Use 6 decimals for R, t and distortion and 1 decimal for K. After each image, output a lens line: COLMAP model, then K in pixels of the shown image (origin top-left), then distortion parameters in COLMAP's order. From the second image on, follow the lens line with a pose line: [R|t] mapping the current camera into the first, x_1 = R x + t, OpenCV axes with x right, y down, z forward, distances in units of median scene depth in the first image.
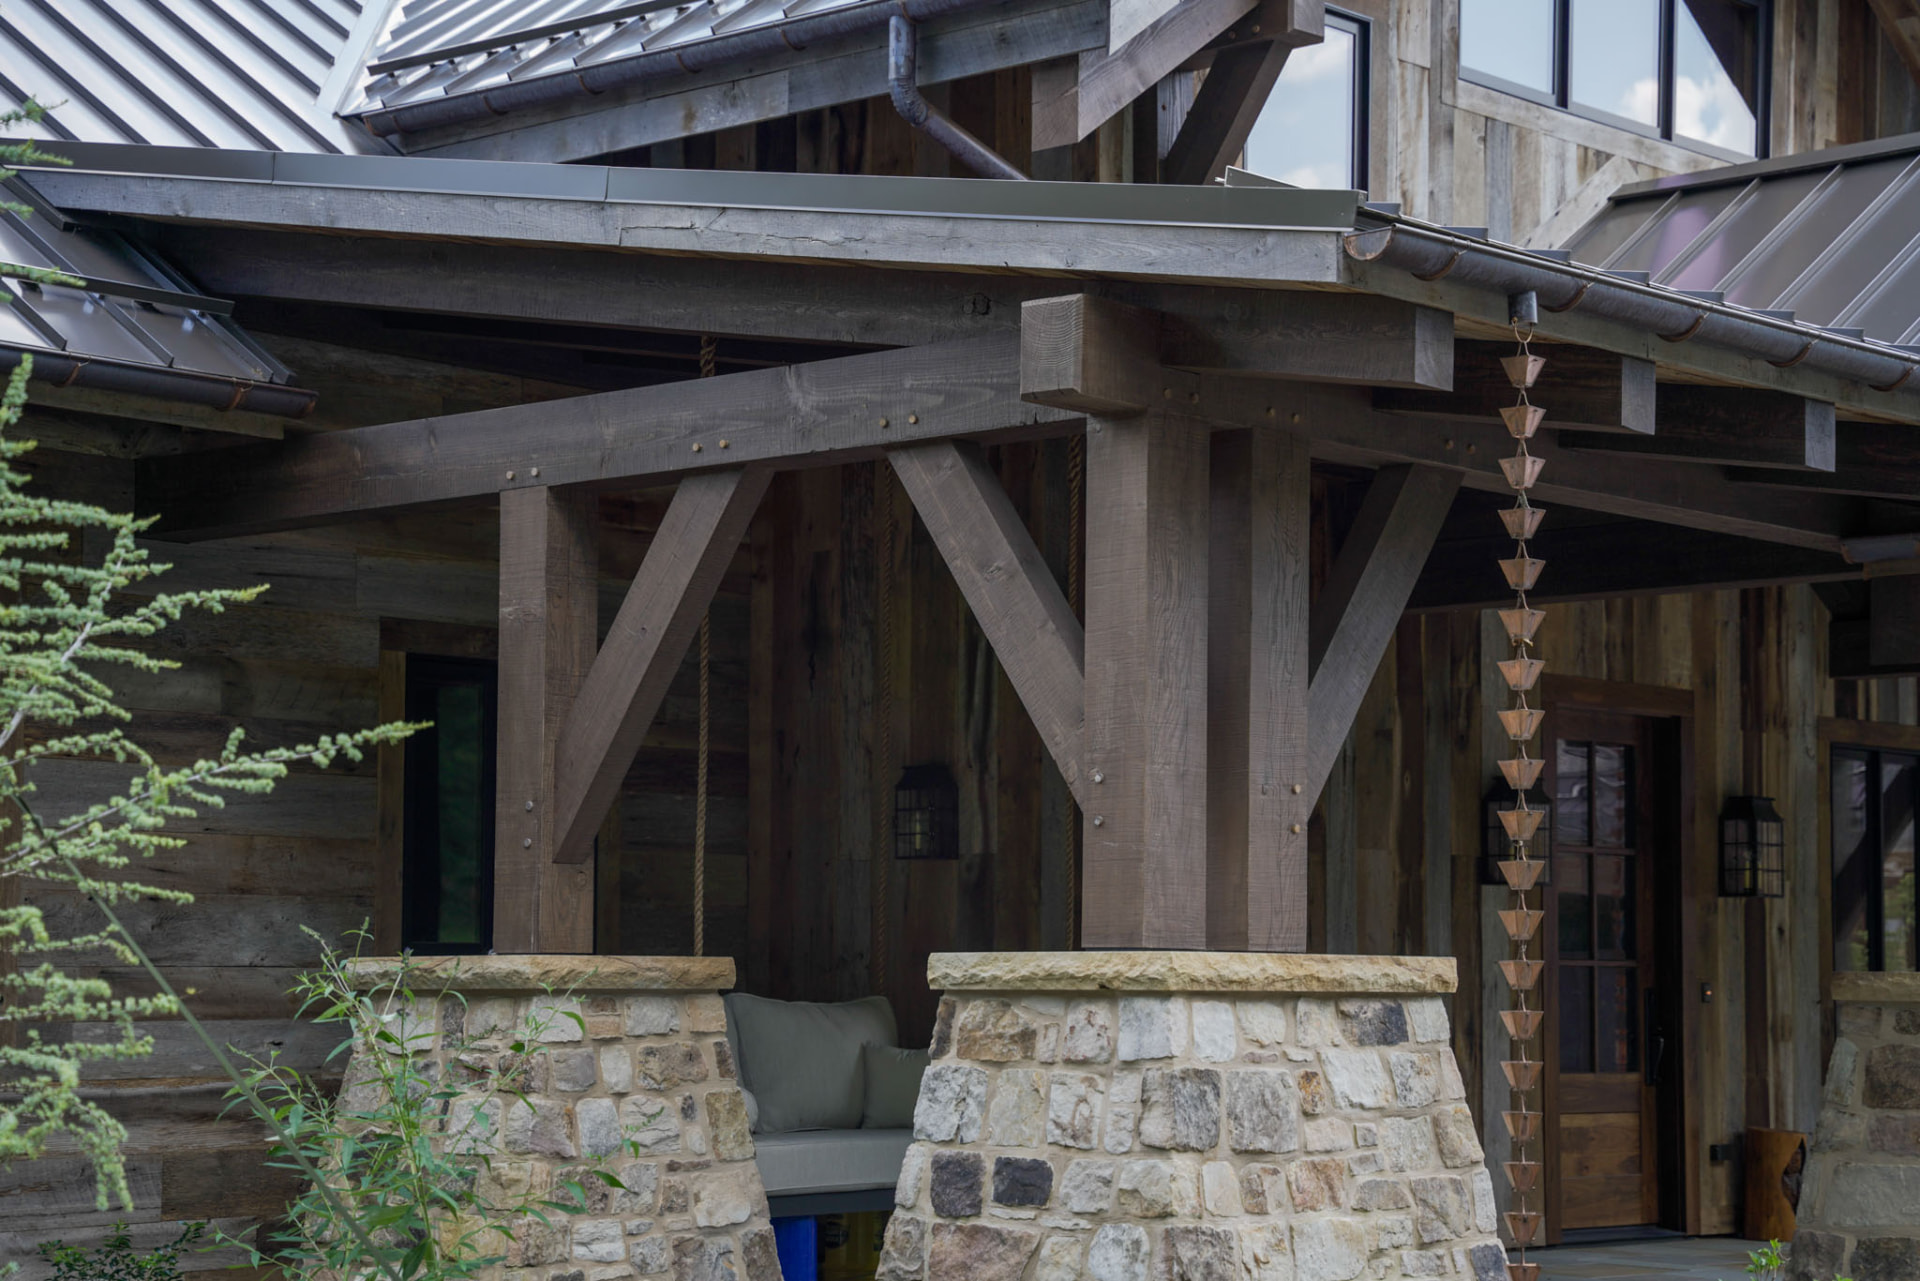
lens RADIAL K [[3759.0, 0, 1009.7], [0, 3759.0, 740.0], [0, 0, 1]] dist [0.319099, -0.004402]
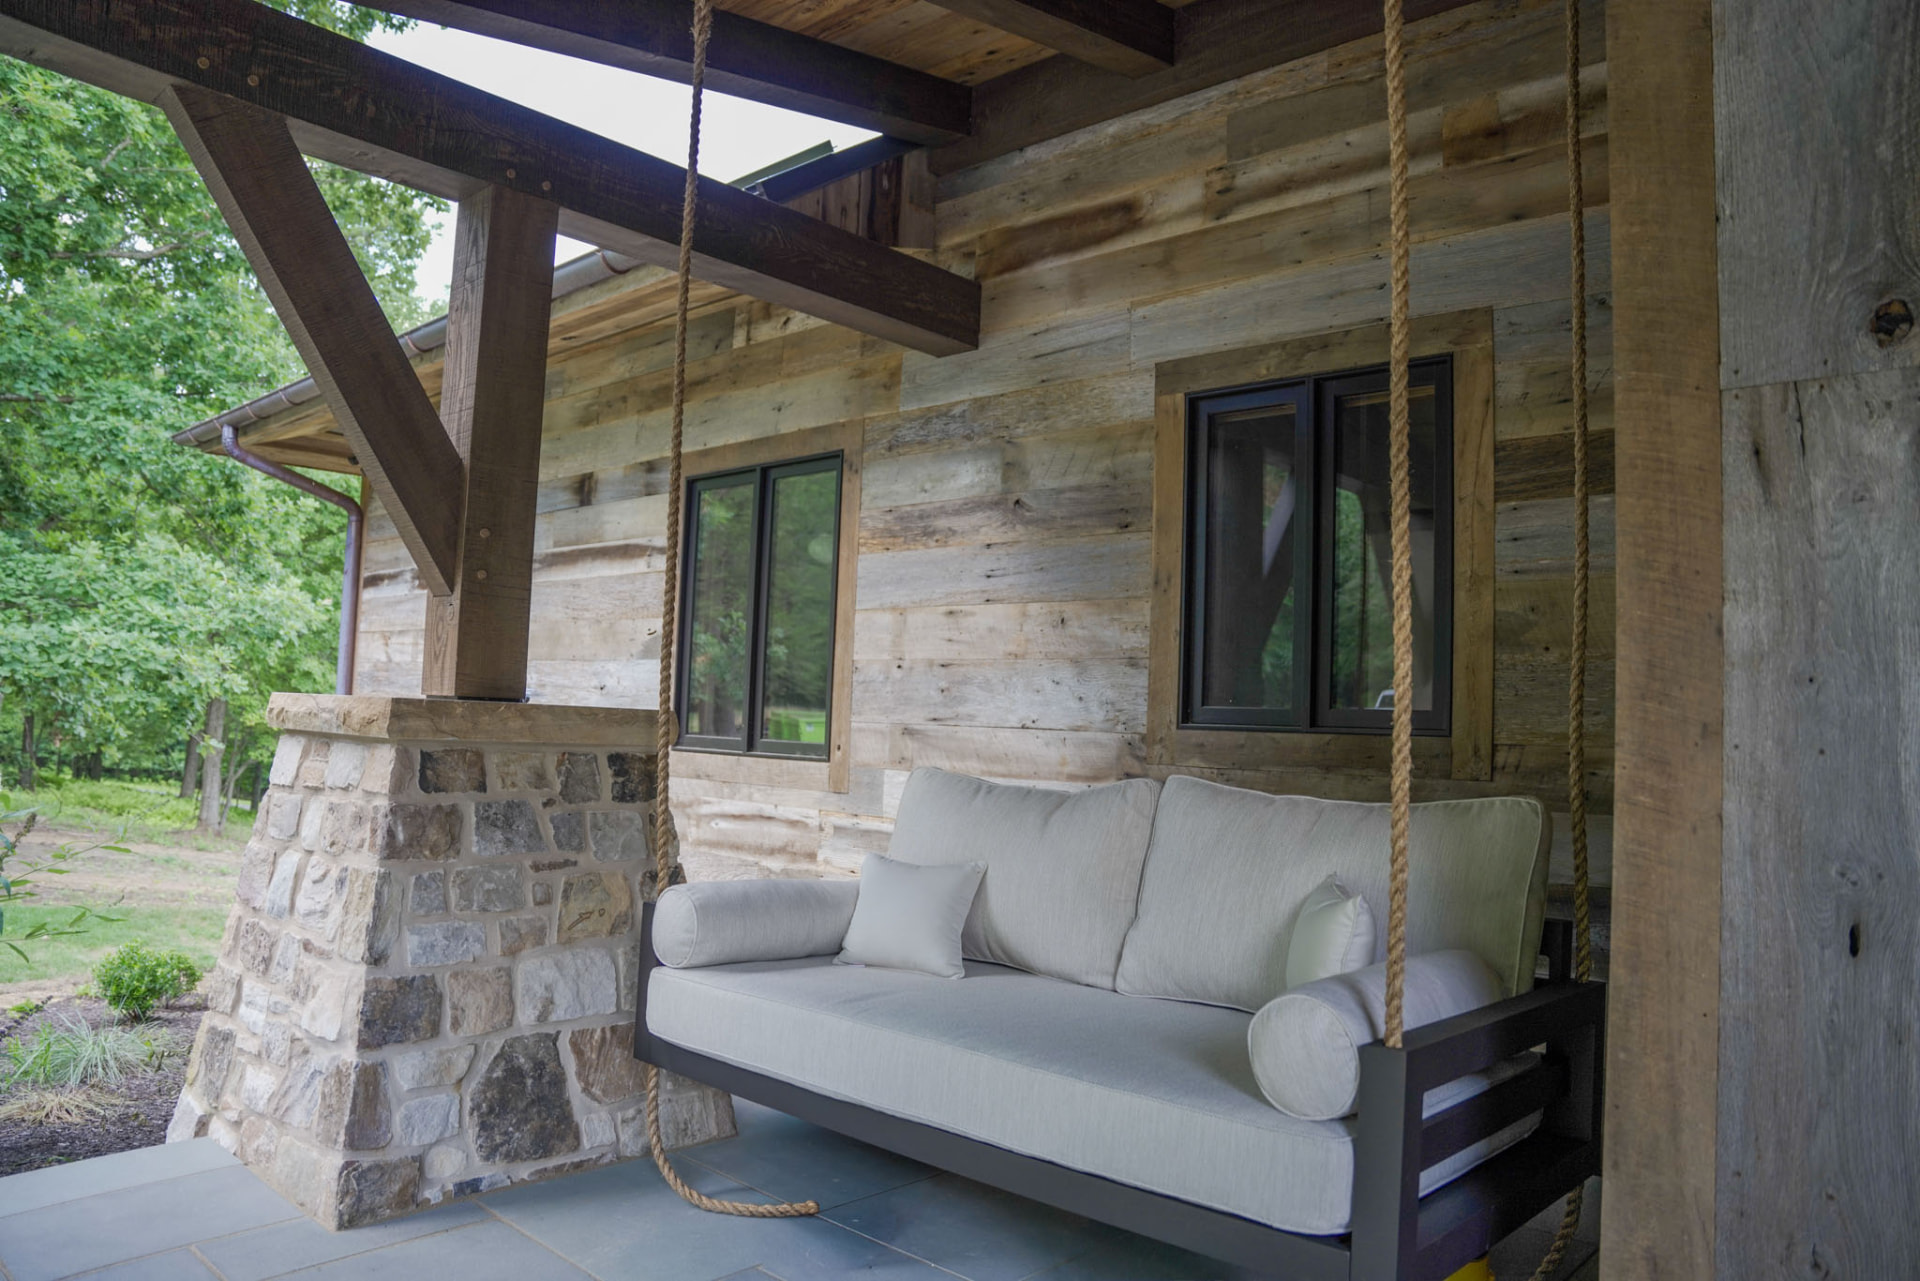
lens RADIAL K [[1326.6, 0, 962.0], [0, 1326.6, 679.7], [0, 0, 1]] dist [-0.152918, 0.095782]
pose [[-0.026371, -0.032208, -0.999133, 0.202788], [0.034274, 0.998864, -0.033104, 0.070279], [0.999064, -0.035118, -0.025238, 1.210367]]
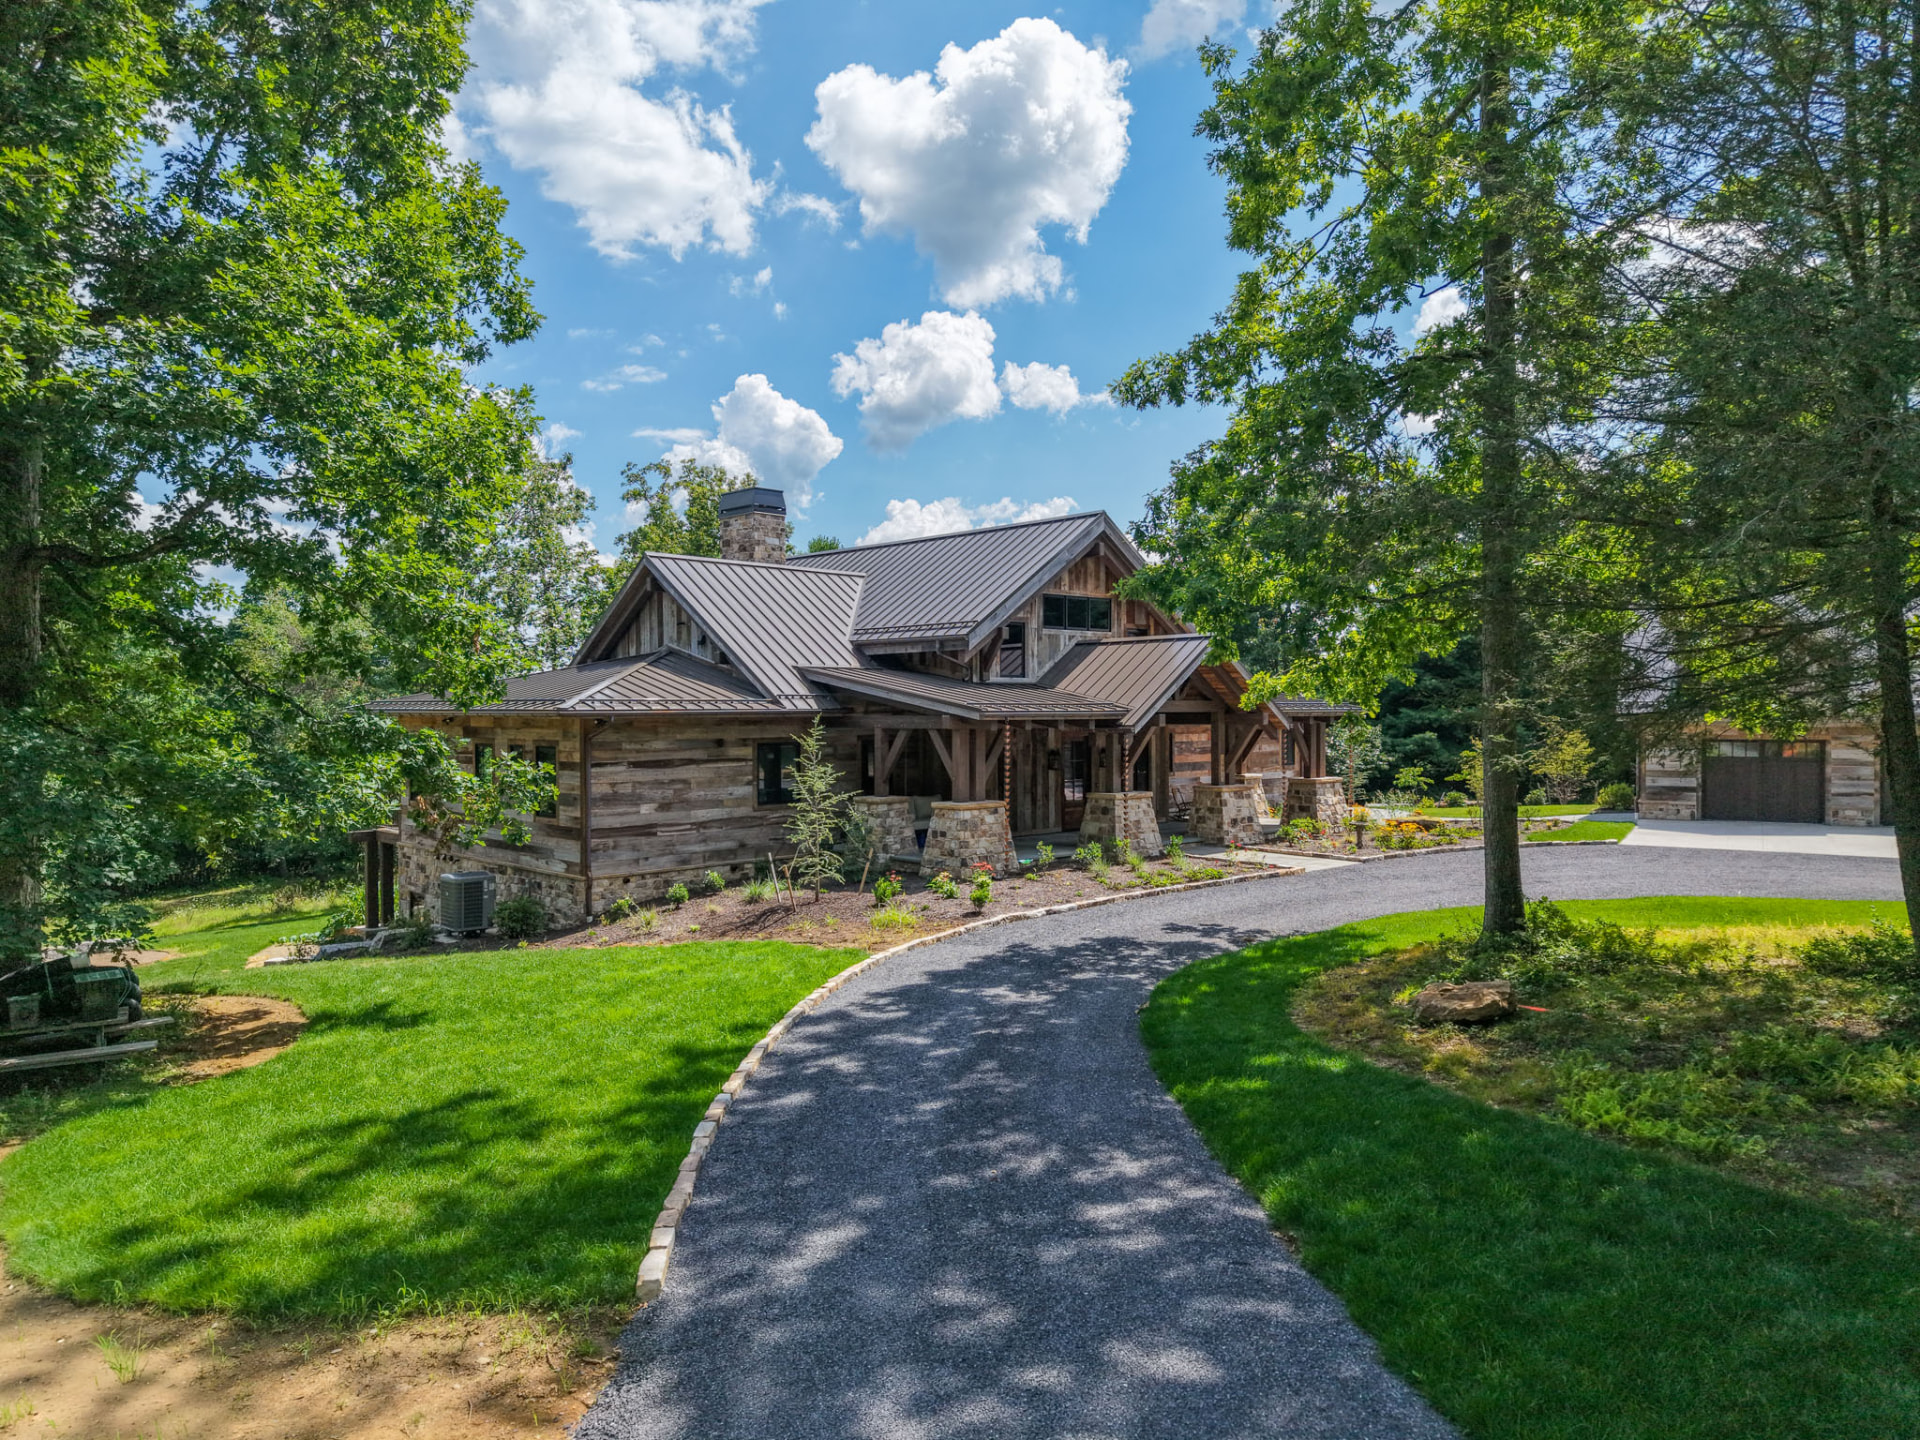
lens RADIAL K [[1283.4, 0, 960.0], [0, 1283.4, 720.0], [0, 0, 1]] dist [0.145859, 0.000370]
pose [[0.996448, -0.006272, -0.083980, 0.227547], [0.012574, 0.997125, 0.074724, -0.269195], [0.083270, -0.075515, 0.993662, -1.364837]]
